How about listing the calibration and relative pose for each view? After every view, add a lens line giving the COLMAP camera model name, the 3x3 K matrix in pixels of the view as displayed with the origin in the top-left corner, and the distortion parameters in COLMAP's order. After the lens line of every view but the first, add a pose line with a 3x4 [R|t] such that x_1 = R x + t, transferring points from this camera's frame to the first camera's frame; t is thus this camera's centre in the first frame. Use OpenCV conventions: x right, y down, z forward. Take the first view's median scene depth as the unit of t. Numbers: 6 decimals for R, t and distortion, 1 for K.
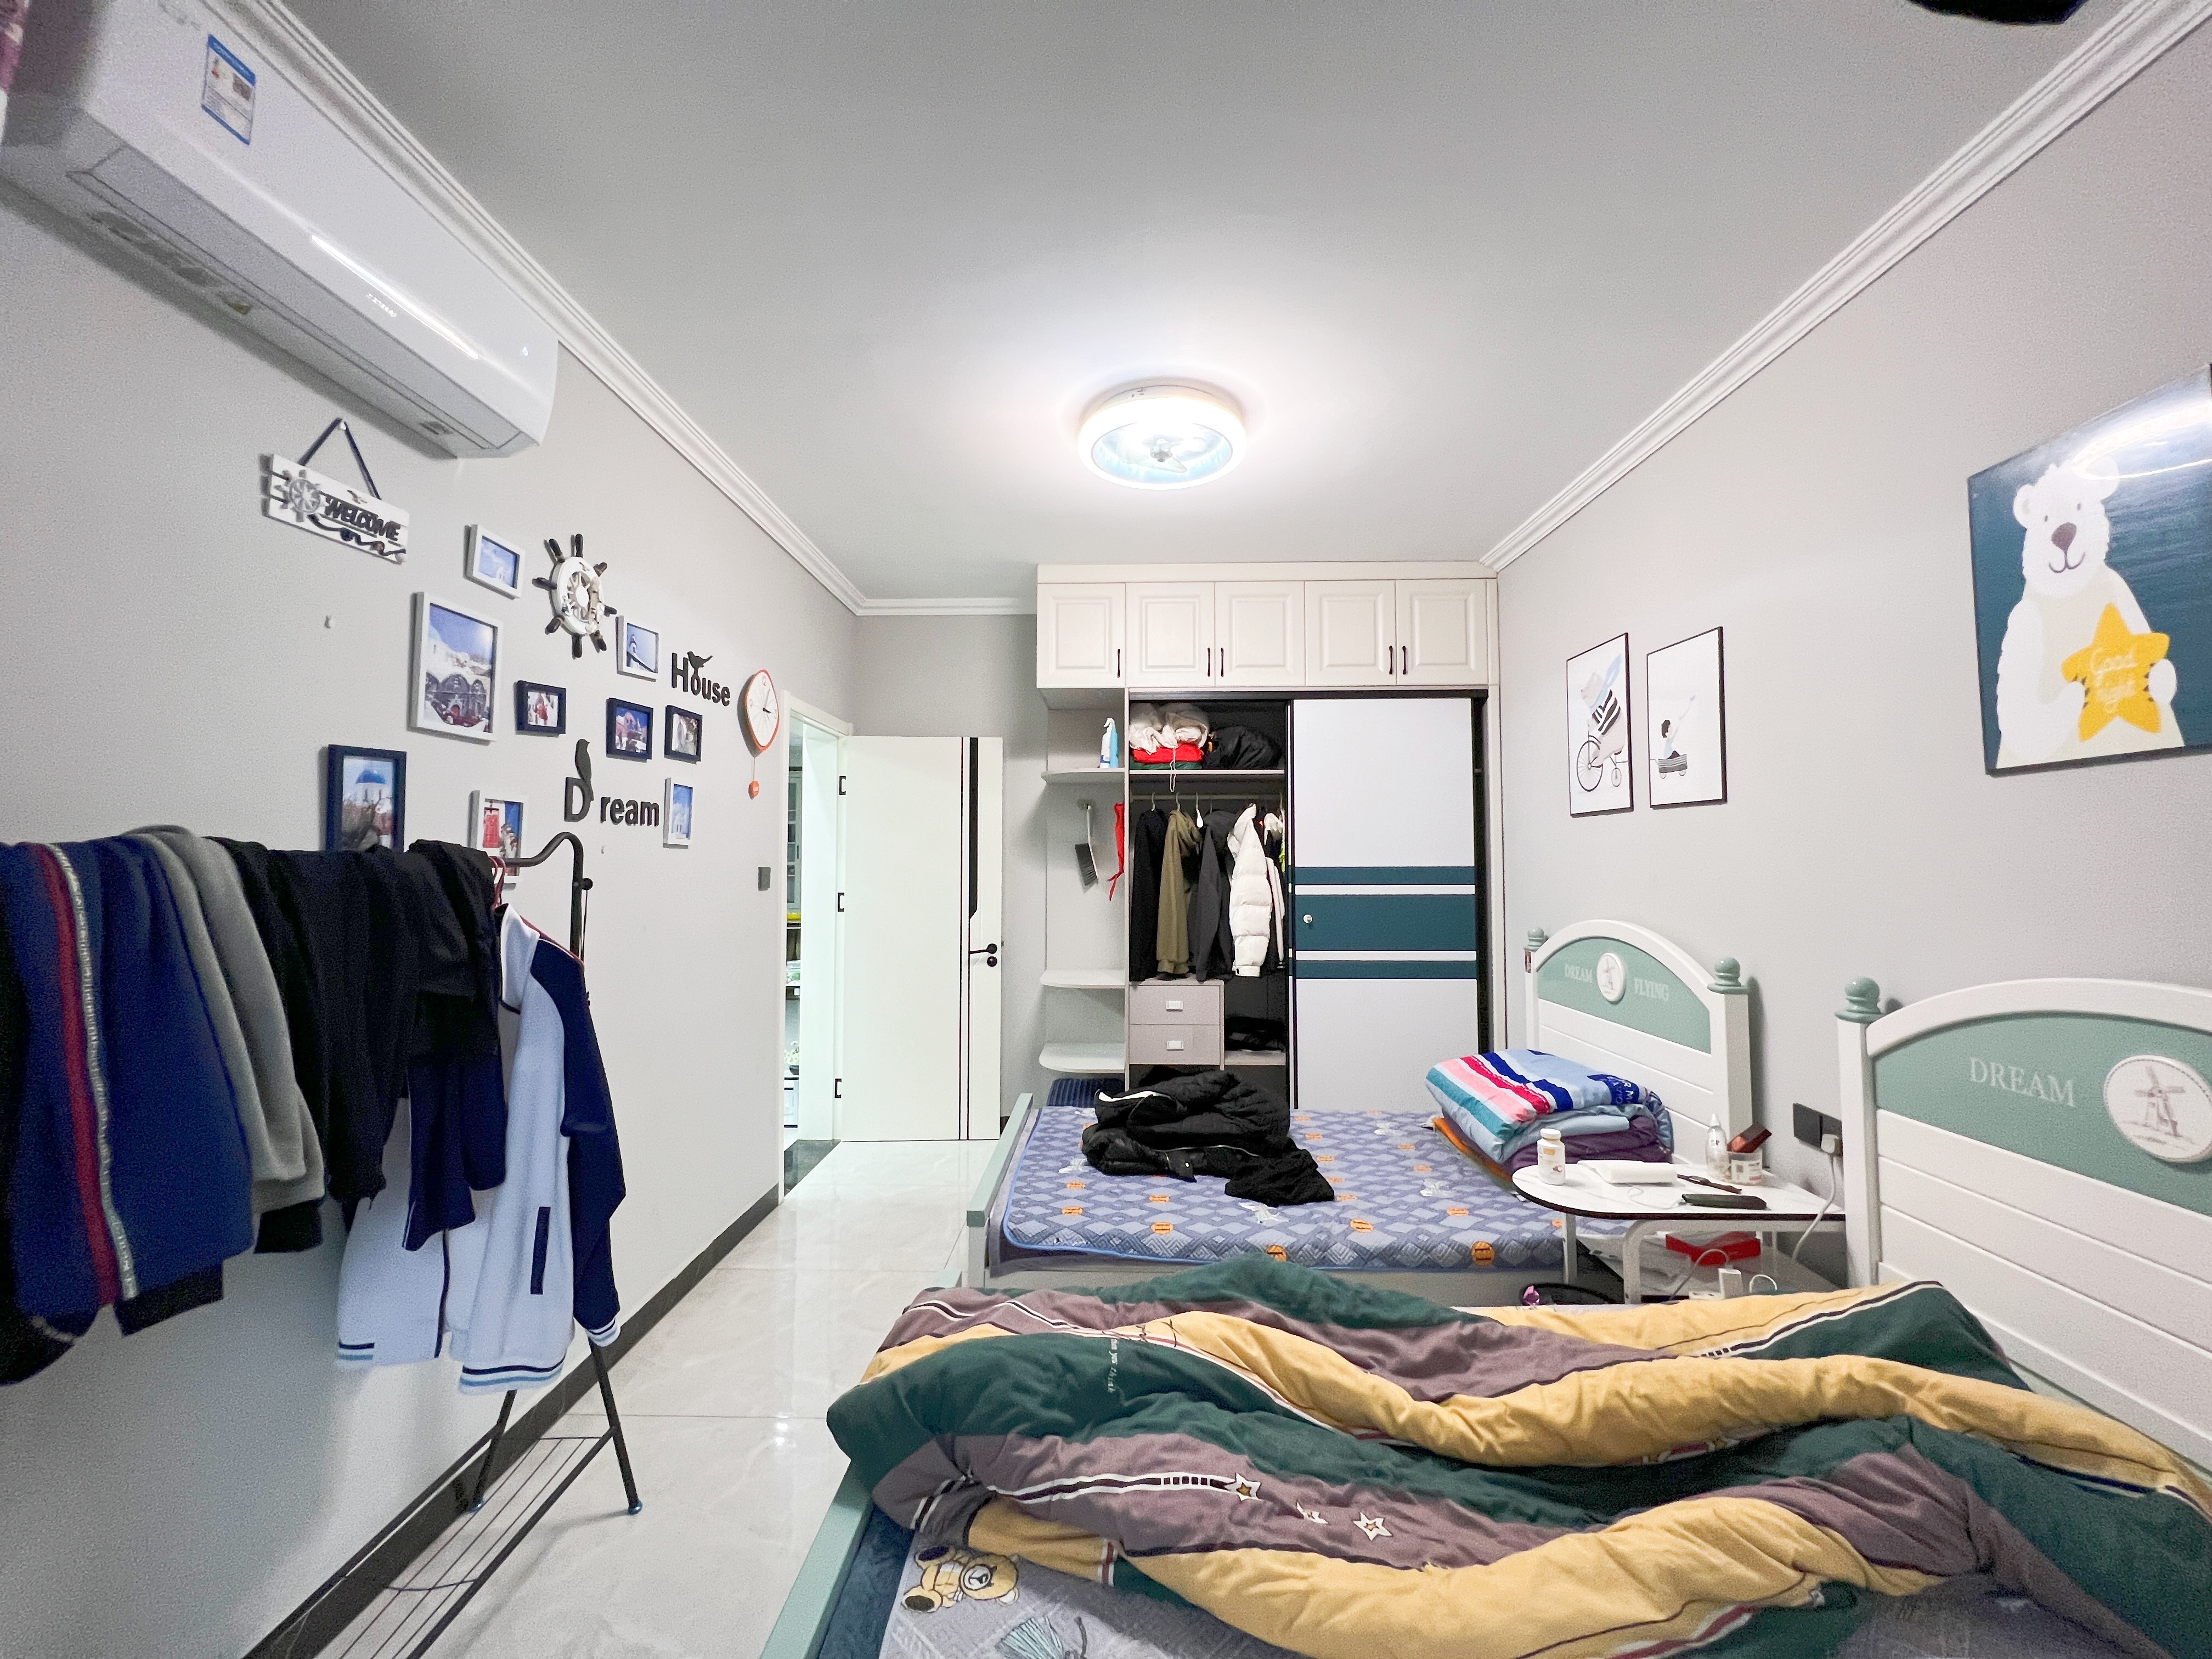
lens RADIAL K [[886.9, 0, 1112.9], [0, 886.9, 825.3], [0, 0, 1]] dist [-0.002025, -0.000316]
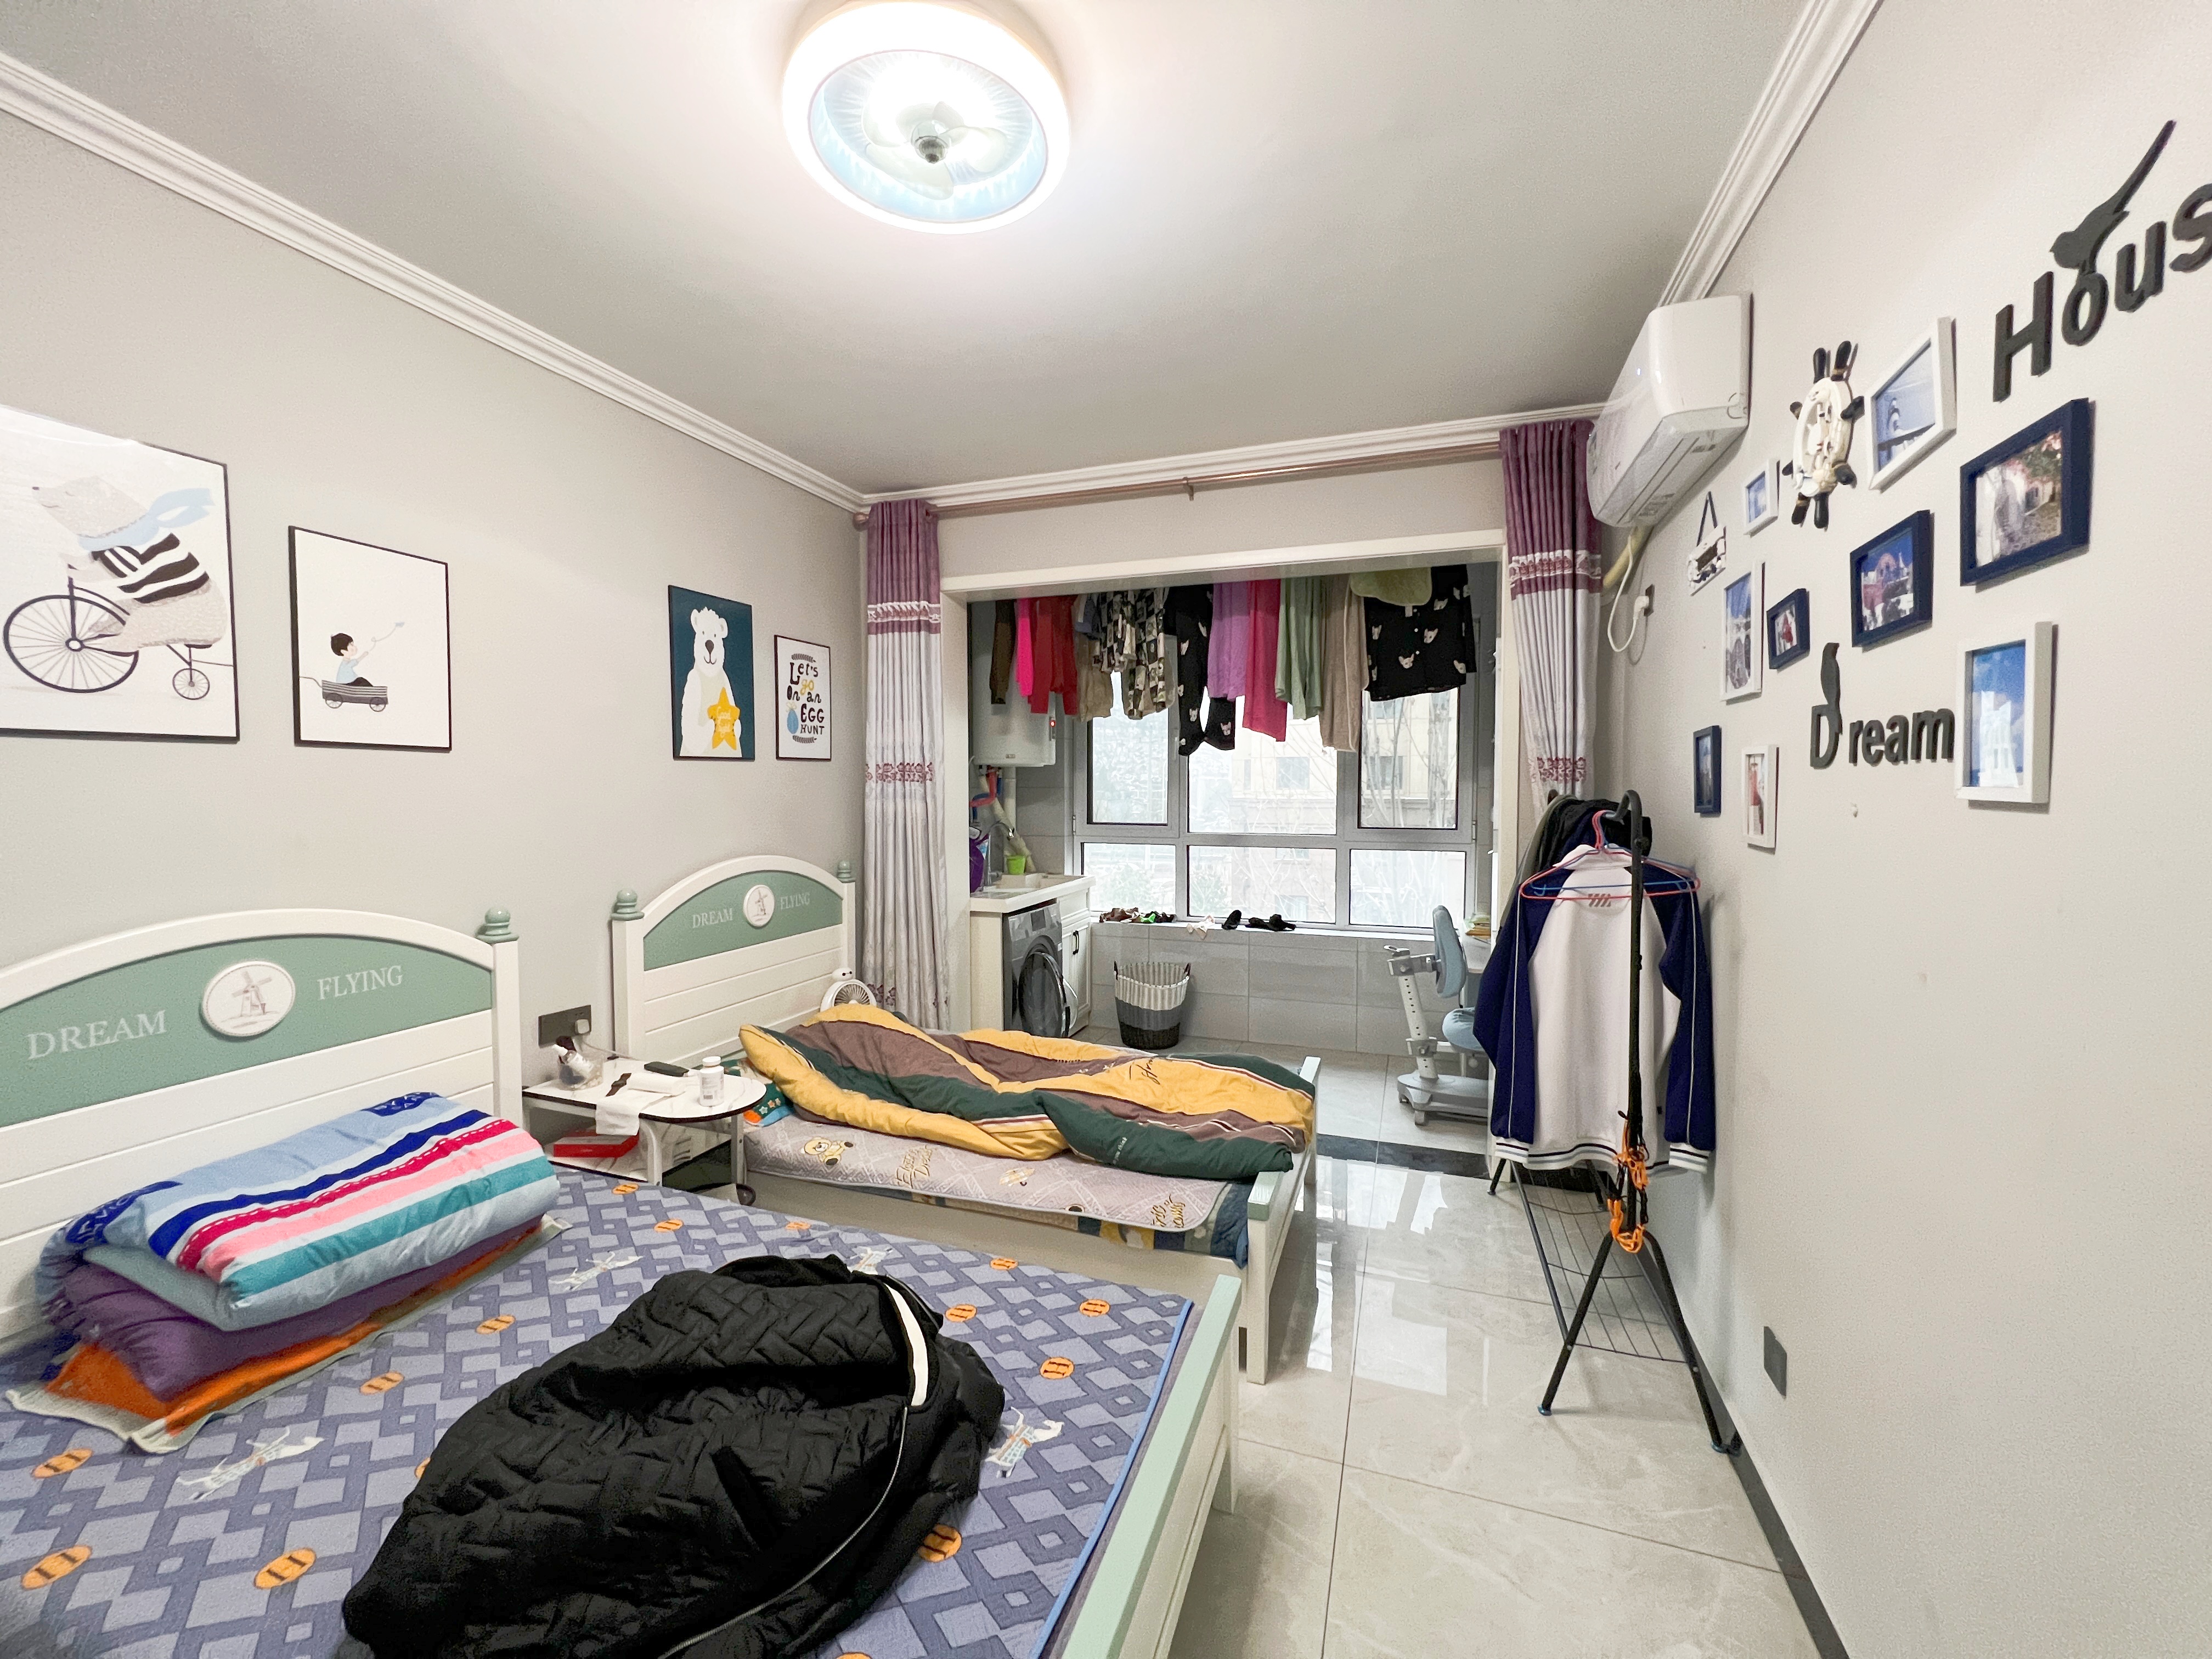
lens RADIAL K [[886.9, 0, 1108.1], [0, 886.9, 819.5], [0, 0, 1]] dist [-0.002025, -0.000316]
pose [[-0.948515, -0.011512, 0.316523, -0.272187], [-0.012446, 0.999922, -0.000930, 0.038146], [-0.316488, -0.004822, -0.948584, 1.638016]]
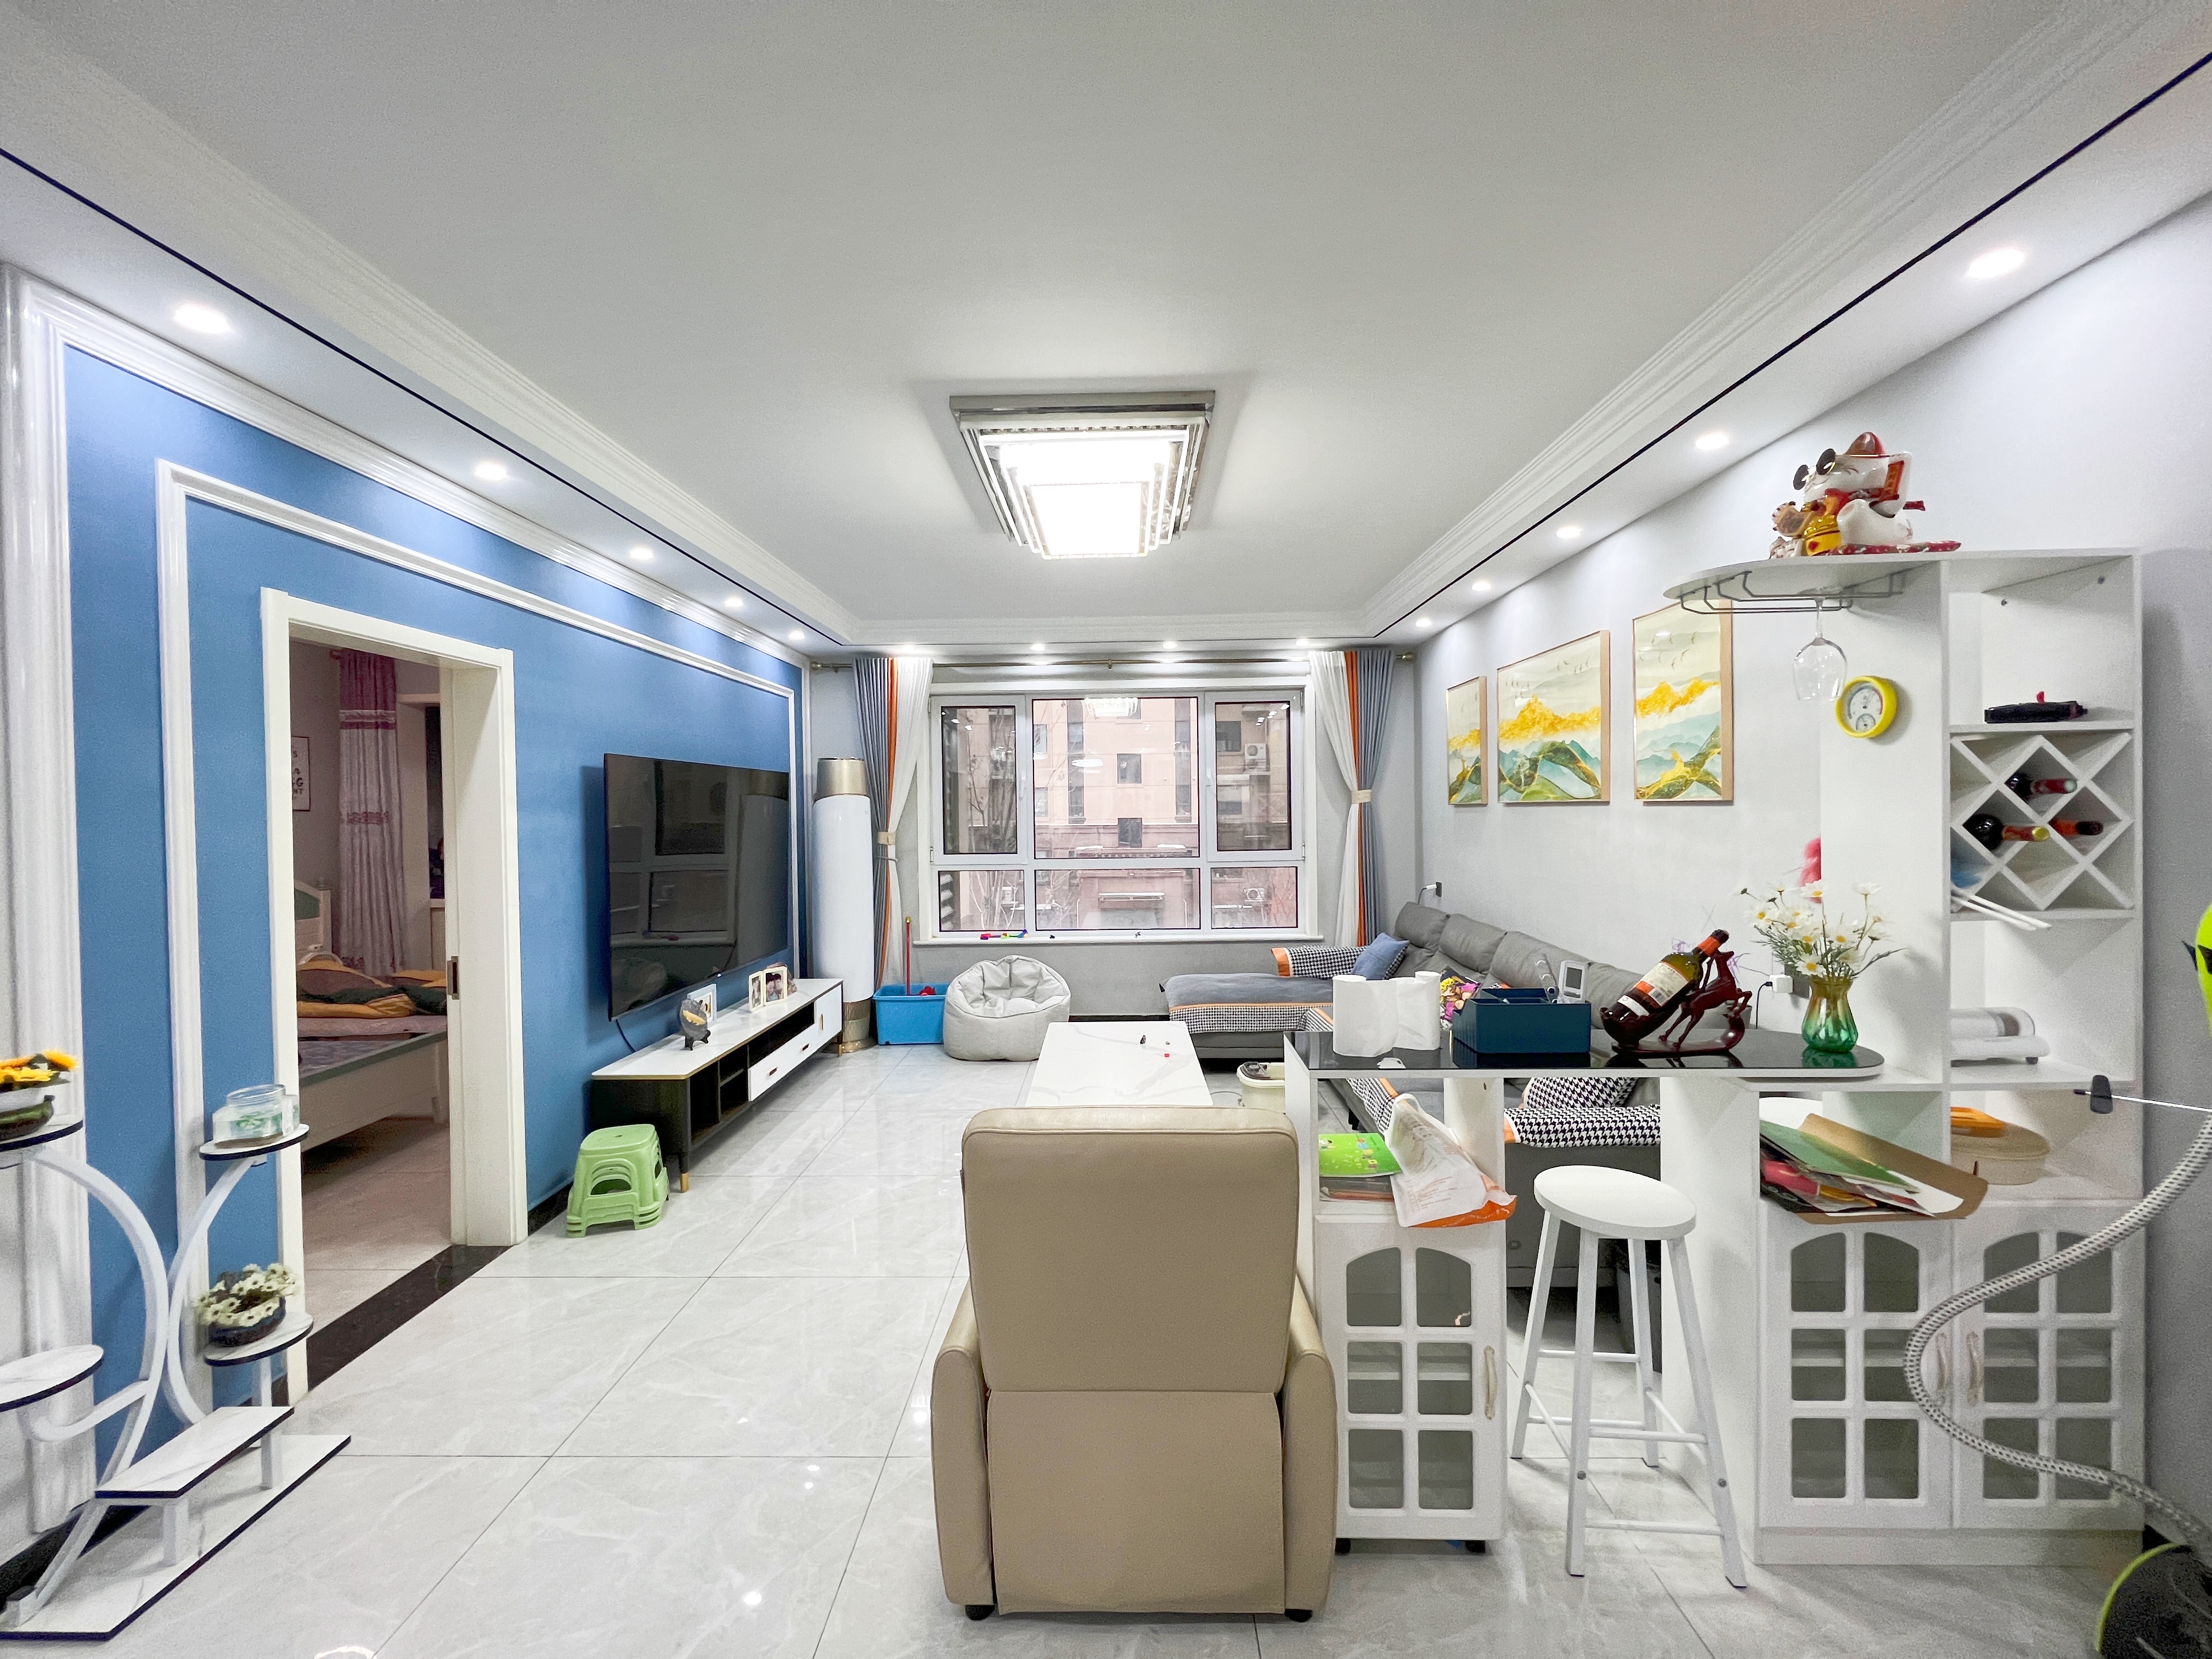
lens RADIAL K [[886.9, 0, 1105.8], [0, 886.9, 824.3], [0, 0, 1]] dist [-0.002025, -0.000316]
pose [[-0.999812, 0.015823, 0.011178, -1.400572], [0.015494, 0.999461, -0.028951, 0.074121], [-0.011630, -0.028772, -0.999518, 2.601327]]
